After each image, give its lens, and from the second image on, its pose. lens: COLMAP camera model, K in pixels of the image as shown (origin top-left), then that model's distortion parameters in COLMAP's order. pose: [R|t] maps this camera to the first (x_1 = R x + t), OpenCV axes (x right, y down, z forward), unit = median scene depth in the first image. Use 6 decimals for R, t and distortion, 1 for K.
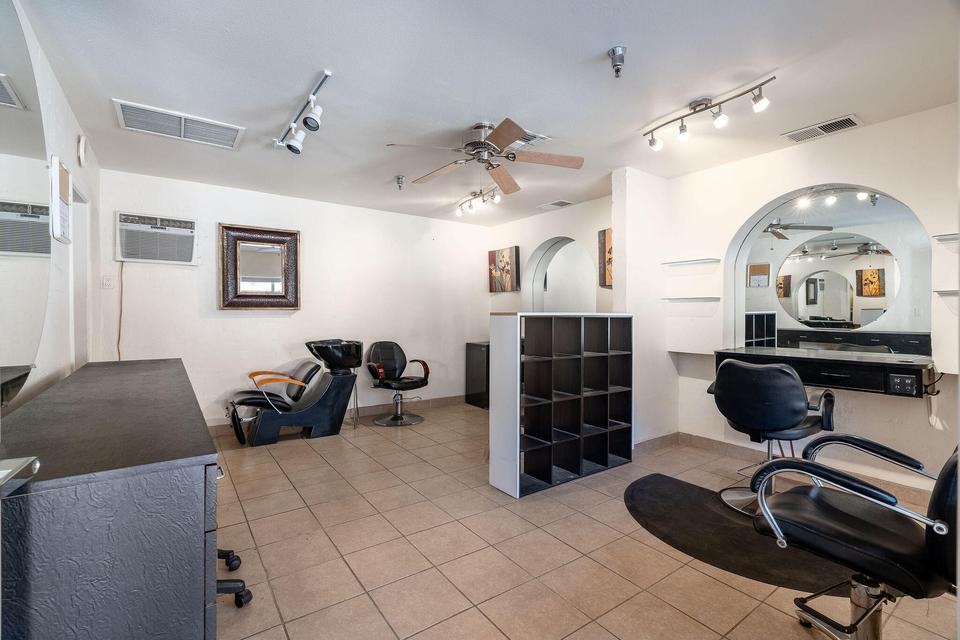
lens RADIAL K [[442.8, 0, 496.3], [0, 442.8, 317.0], [0, 0, 1]] dist [0.000429, 0.000244]
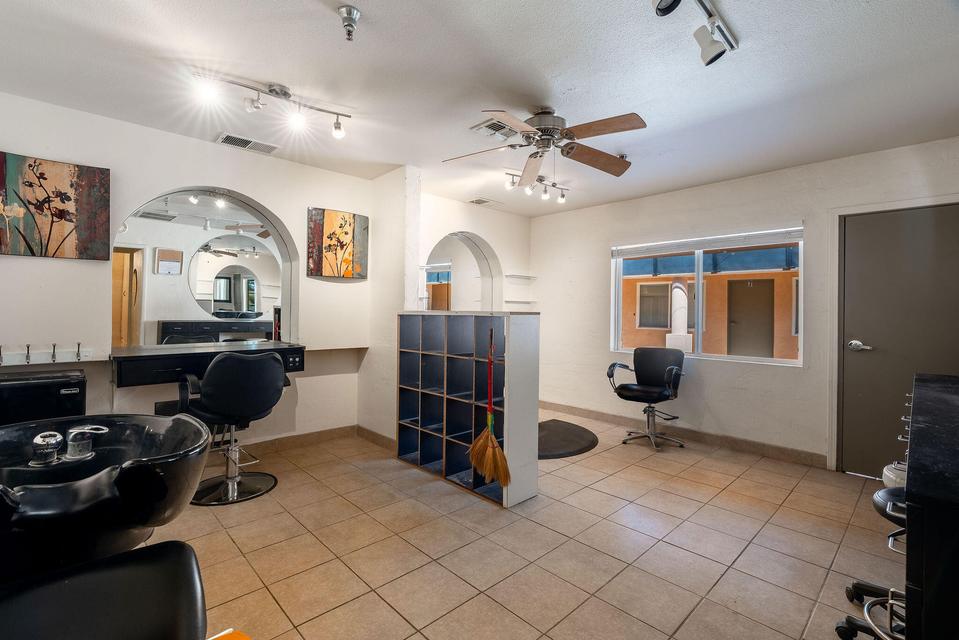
lens RADIAL K [[429.8, 0, 476.9], [0, 429.8, 317.2], [0, 0, 1]] dist [-0.001416, 0.000572]
pose [[-0.120721, -0.015674, 0.992563, -0.666313], [-0.003880, 0.999875, 0.015318, -0.009386], [-0.992679, -0.002002, -0.120766, 0.919132]]
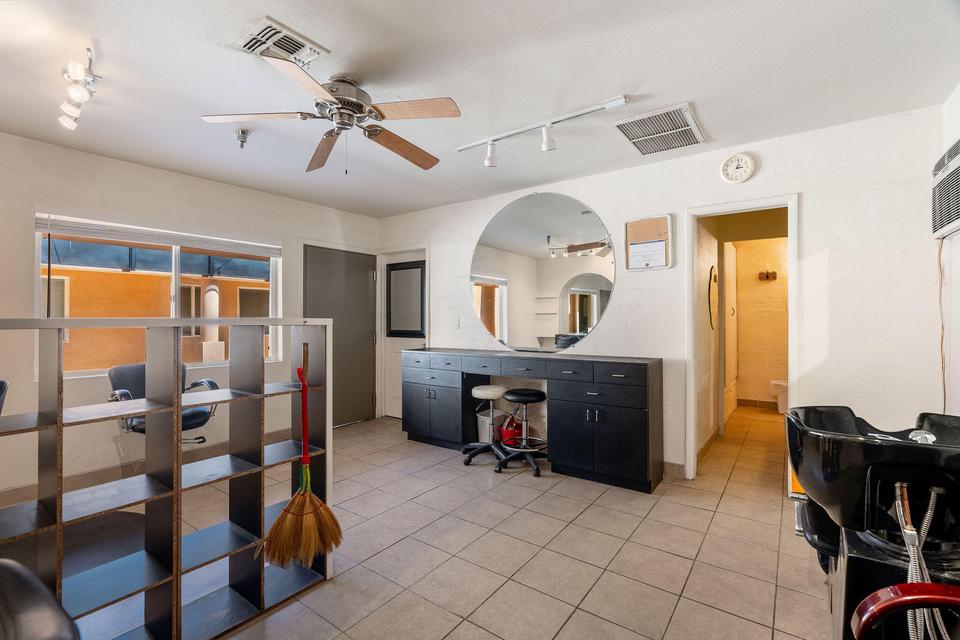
lens RADIAL K [[430.3, 0, 477.4], [0, 430.3, 317.2], [0, 0, 1]] dist [-0.001416, 0.000572]
pose [[-0.959877, -0.002851, -0.280407, -0.031896], [-0.005090, 0.999961, 0.007257, -0.017127], [0.280375, 0.008393, -0.959854, 1.331497]]
